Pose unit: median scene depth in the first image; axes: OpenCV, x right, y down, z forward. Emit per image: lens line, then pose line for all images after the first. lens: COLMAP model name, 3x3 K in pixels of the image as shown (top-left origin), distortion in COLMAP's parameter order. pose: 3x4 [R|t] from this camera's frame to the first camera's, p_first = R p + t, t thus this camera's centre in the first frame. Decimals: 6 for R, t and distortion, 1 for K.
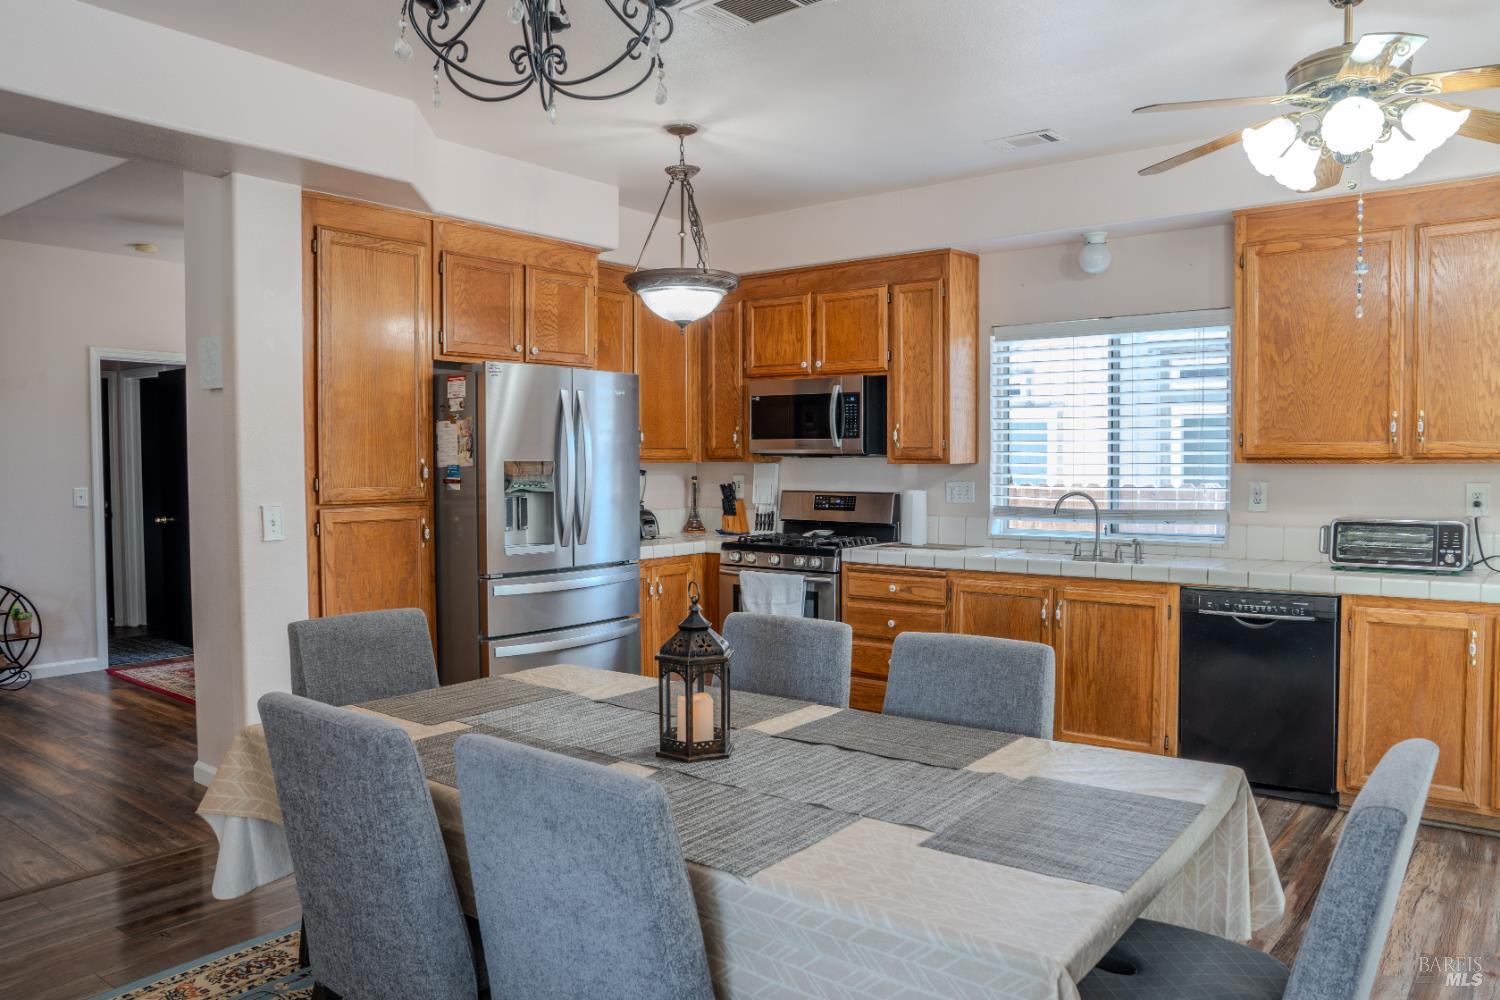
lens RADIAL K [[1061.7, 0, 764.9], [0, 1061.7, 504.0], [0, 0, 1]] dist [-0.102605, 0.073070]
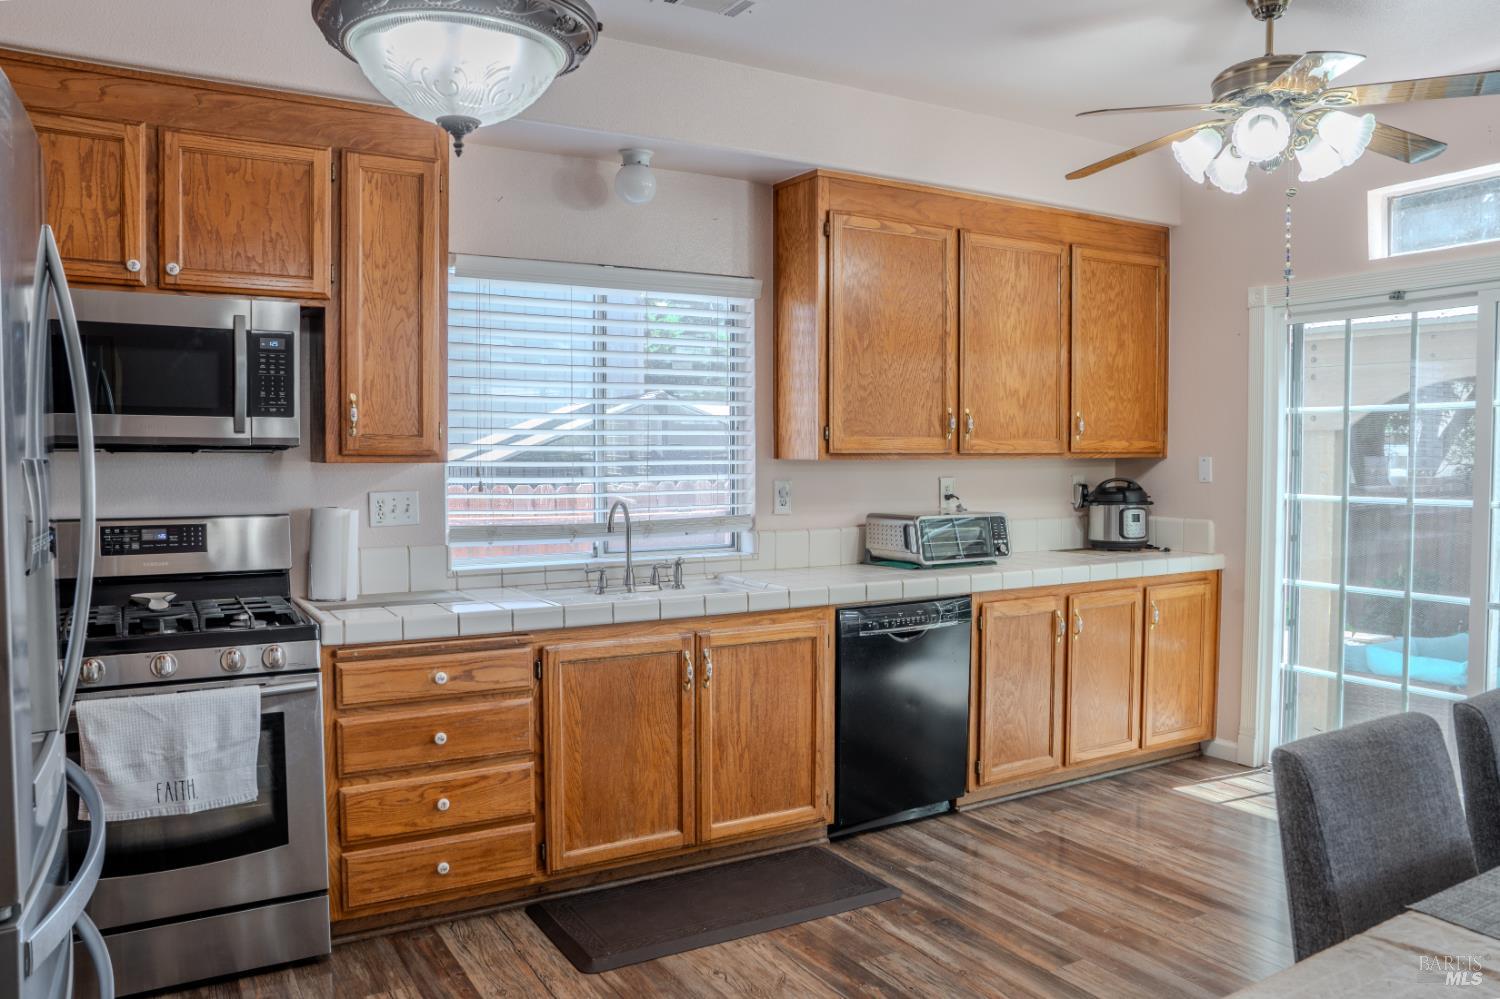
lens RADIAL K [[1095.5, 0, 743.9], [0, 1095.5, 506.3], [0, 0, 1]] dist [-0.115110, 0.084878]
pose [[0.373576, -0.039409, 0.926762, -0.372252], [0.038973, 0.998882, 0.026766, -0.024117], [-0.926780, 0.026120, 0.374694, 0.637315]]
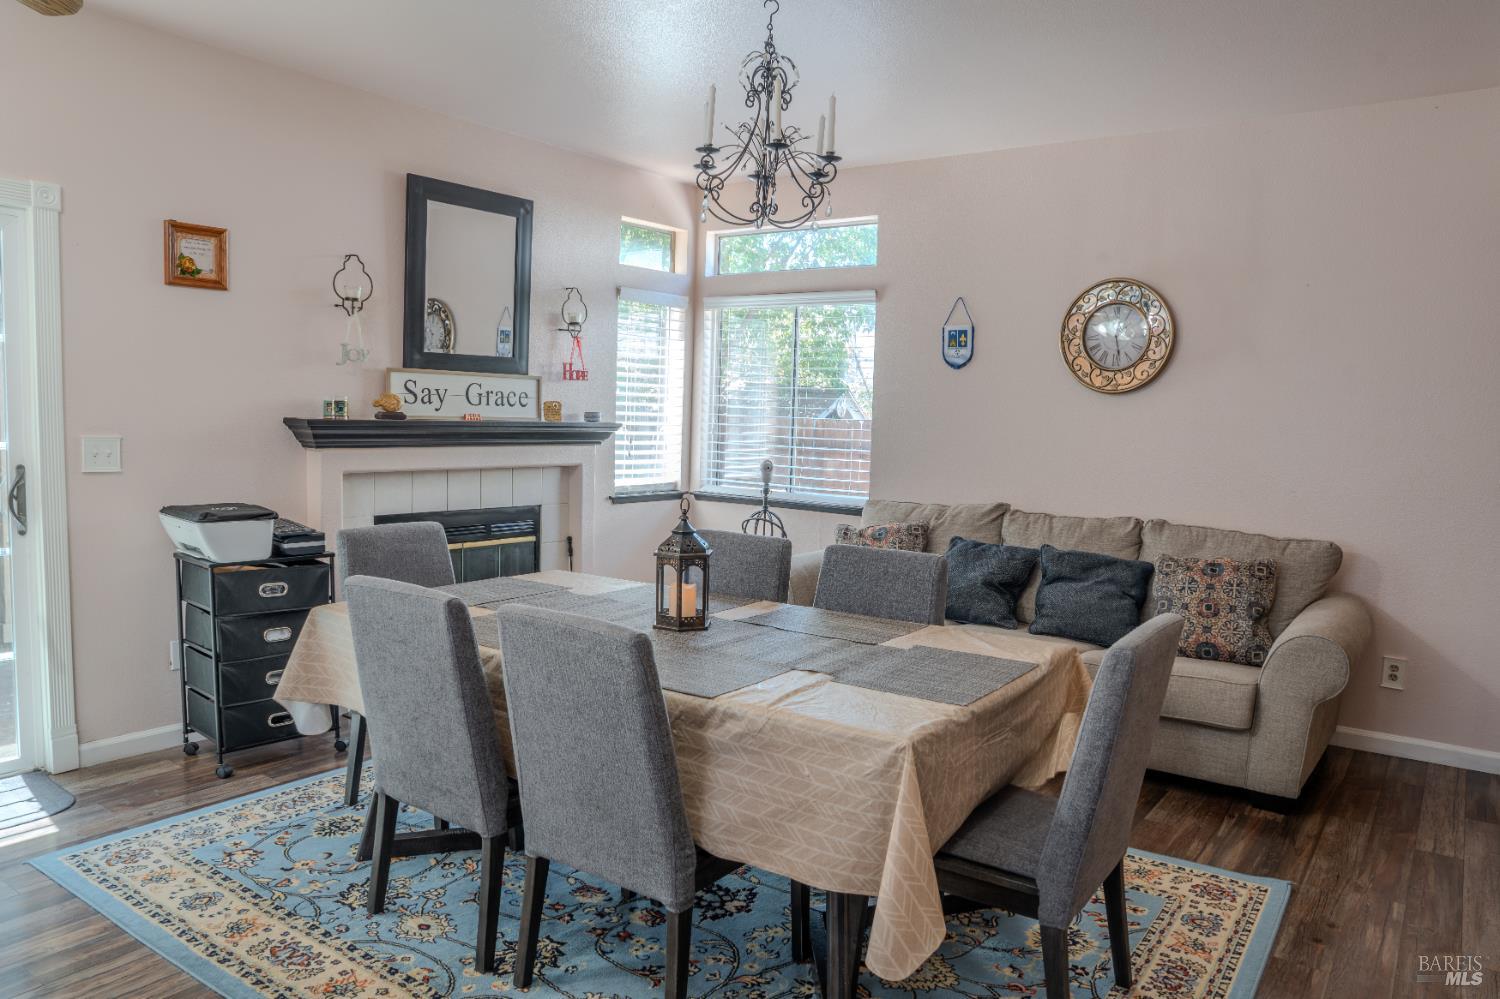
lens RADIAL K [[1061.7, 0, 764.9], [0, 1061.7, 503.5], [0, 0, 1]] dist [-0.102605, 0.073070]
pose [[-0.998066, -0.022216, -0.058059, -0.039085], [-0.029299, 0.991832, 0.124141, -0.041367], [0.054827, 0.125602, -0.990565, 1.033327]]
